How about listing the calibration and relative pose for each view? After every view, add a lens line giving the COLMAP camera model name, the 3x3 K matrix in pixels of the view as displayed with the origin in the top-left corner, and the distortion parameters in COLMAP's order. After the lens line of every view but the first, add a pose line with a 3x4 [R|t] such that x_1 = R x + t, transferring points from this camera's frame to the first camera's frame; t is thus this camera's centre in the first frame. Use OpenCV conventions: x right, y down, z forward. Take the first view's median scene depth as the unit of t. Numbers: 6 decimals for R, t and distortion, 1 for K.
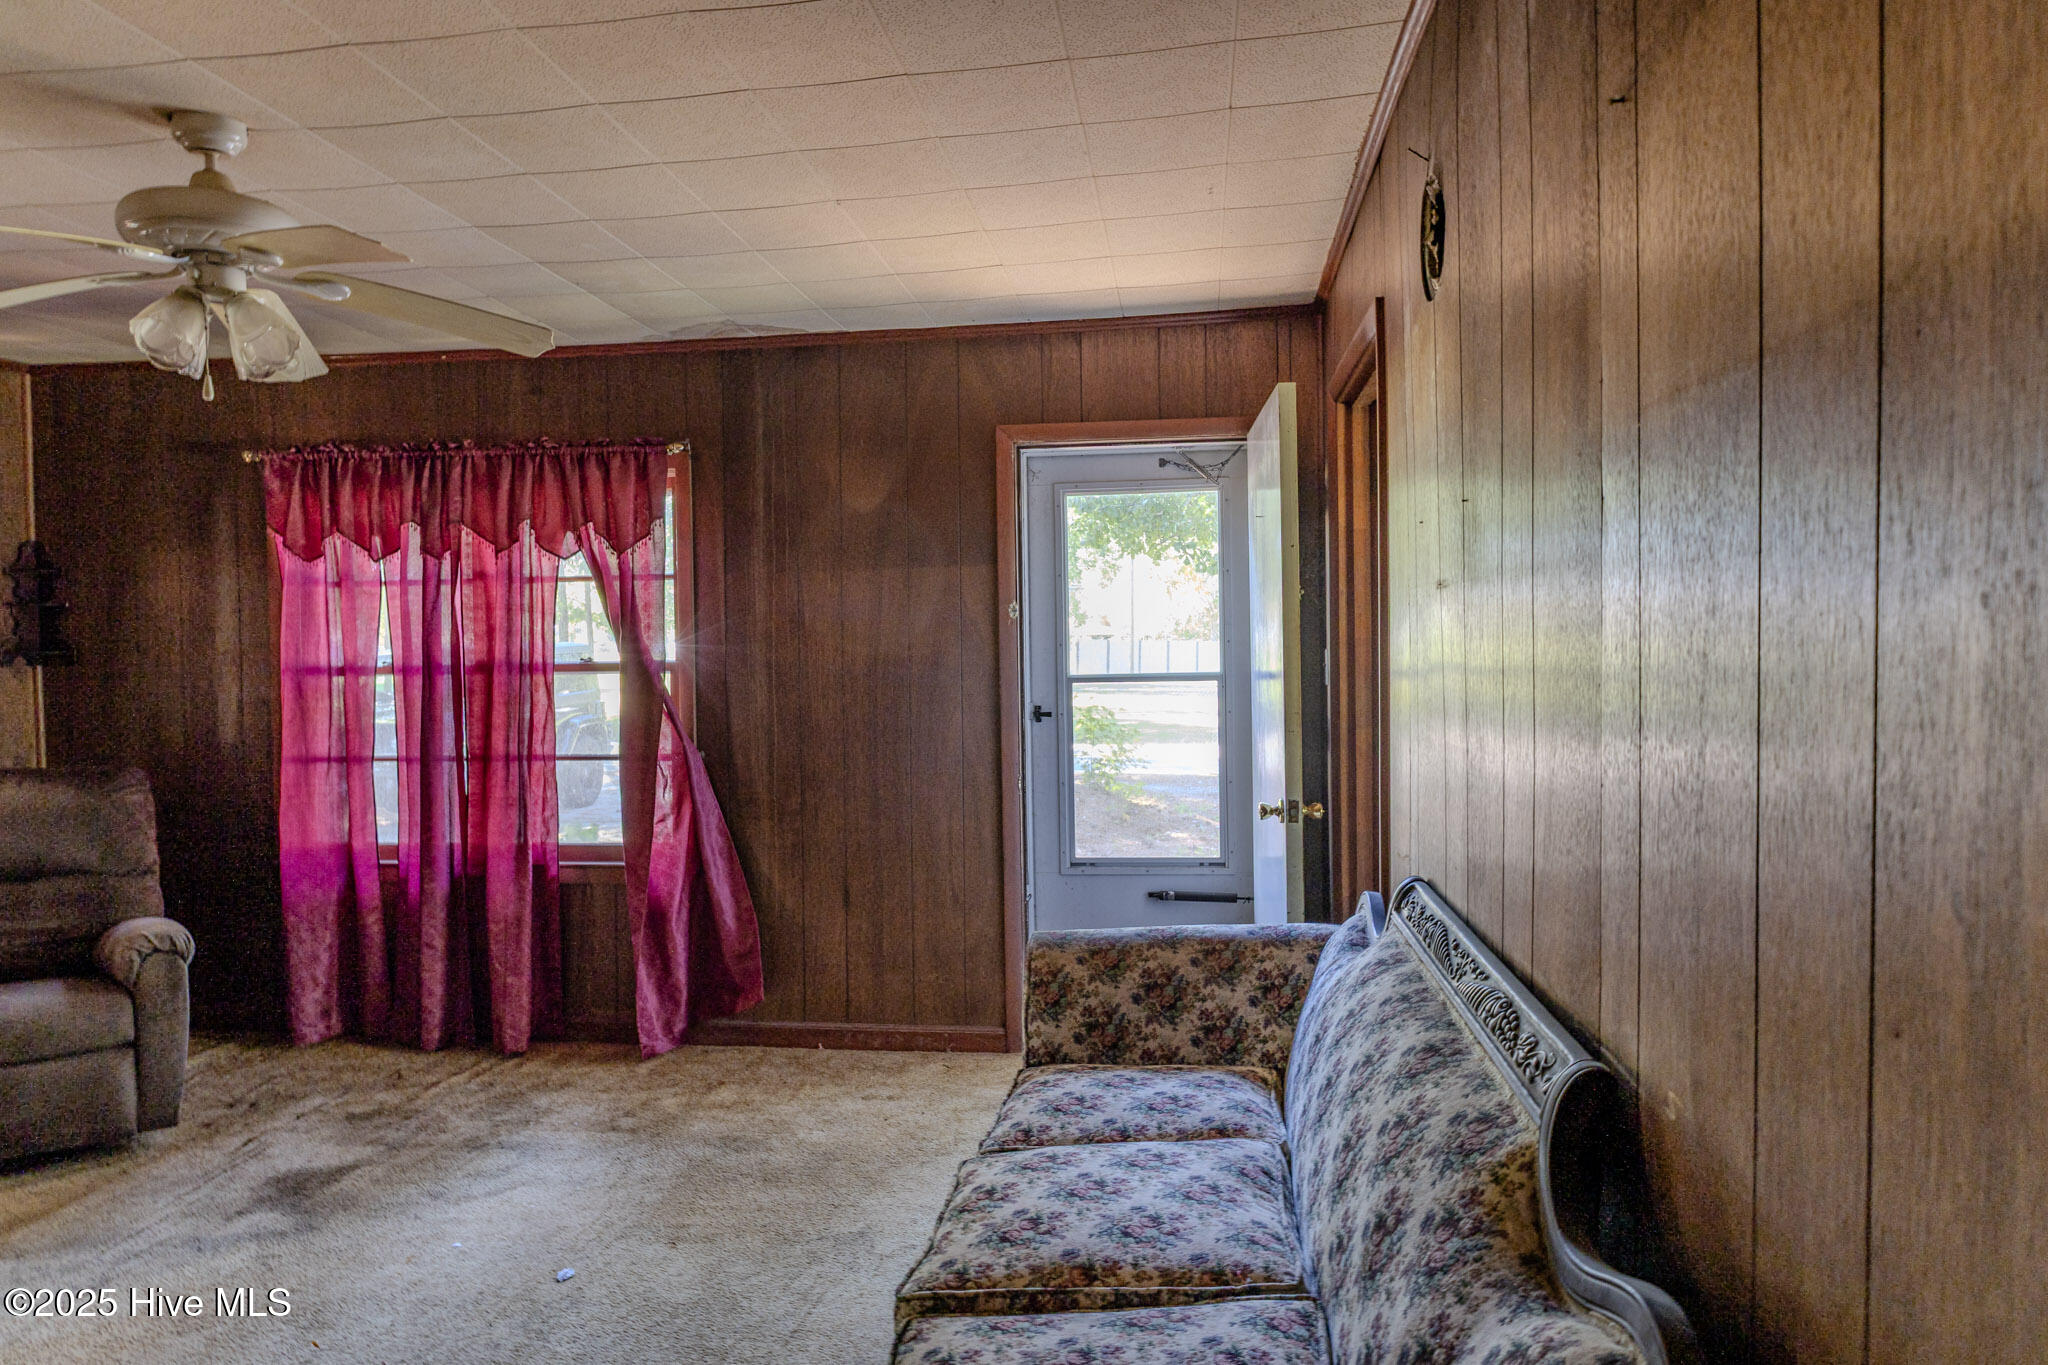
lens RADIAL K [[1349.8, 0, 1032.1], [0, 1349.8, 687.8], [0, 0, 1]] dist [0.023859, -0.000549]
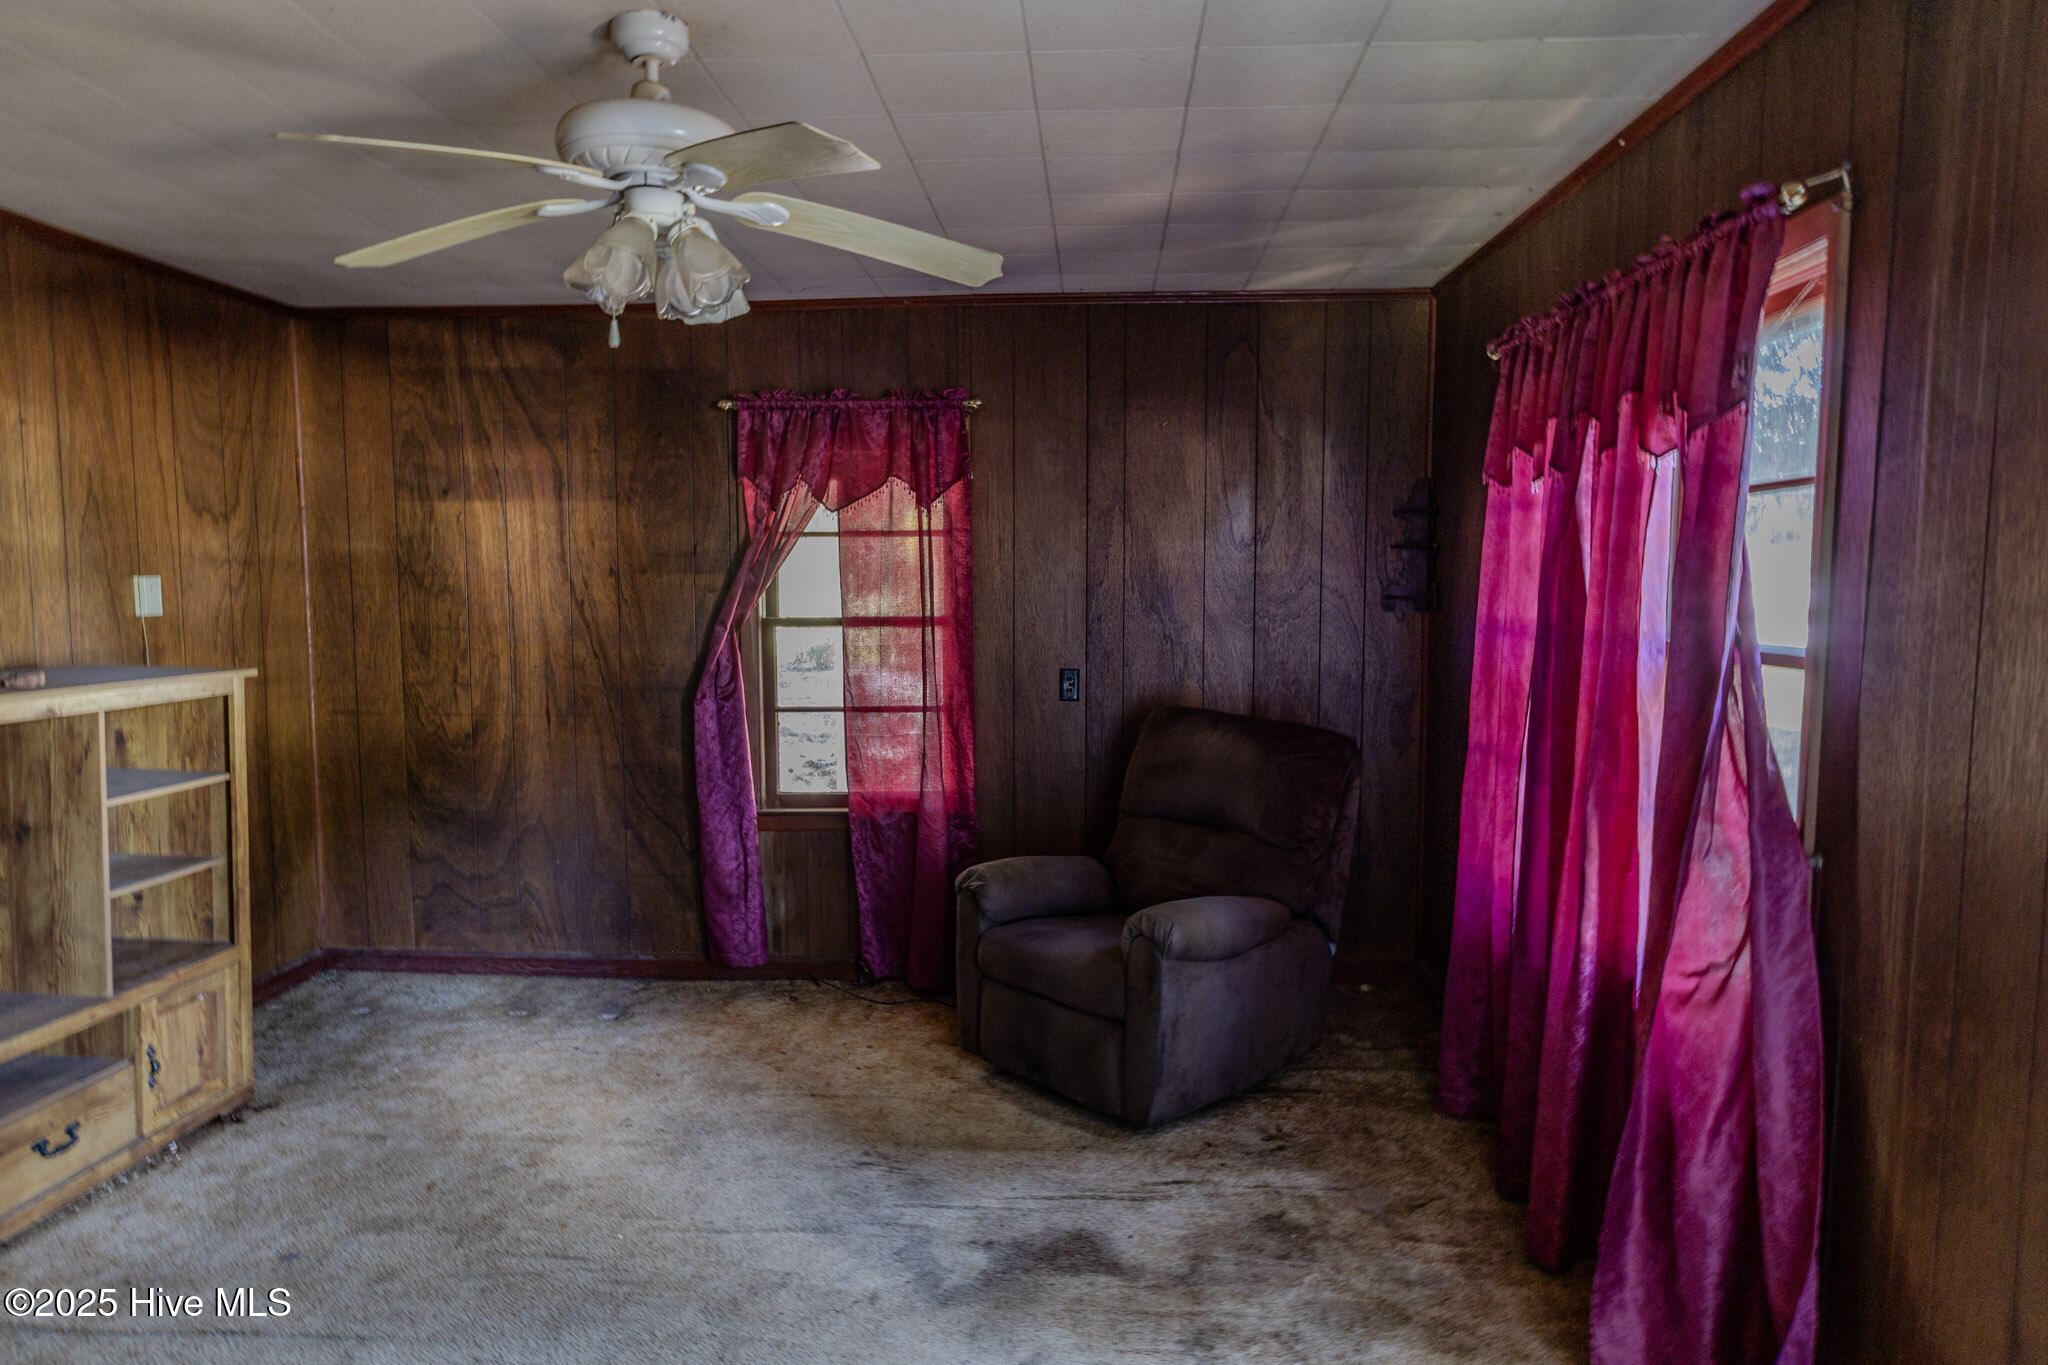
lens RADIAL K [[1349.8, 0, 1032.1], [0, 1349.8, 687.8], [0, 0, 1]] dist [0.023859, -0.000549]
pose [[0.108527, 0.101061, -0.988943, 0.213742], [-0.053103, 0.993988, 0.095749, -0.047421], [0.992674, 0.042125, 0.113242, 0.789690]]
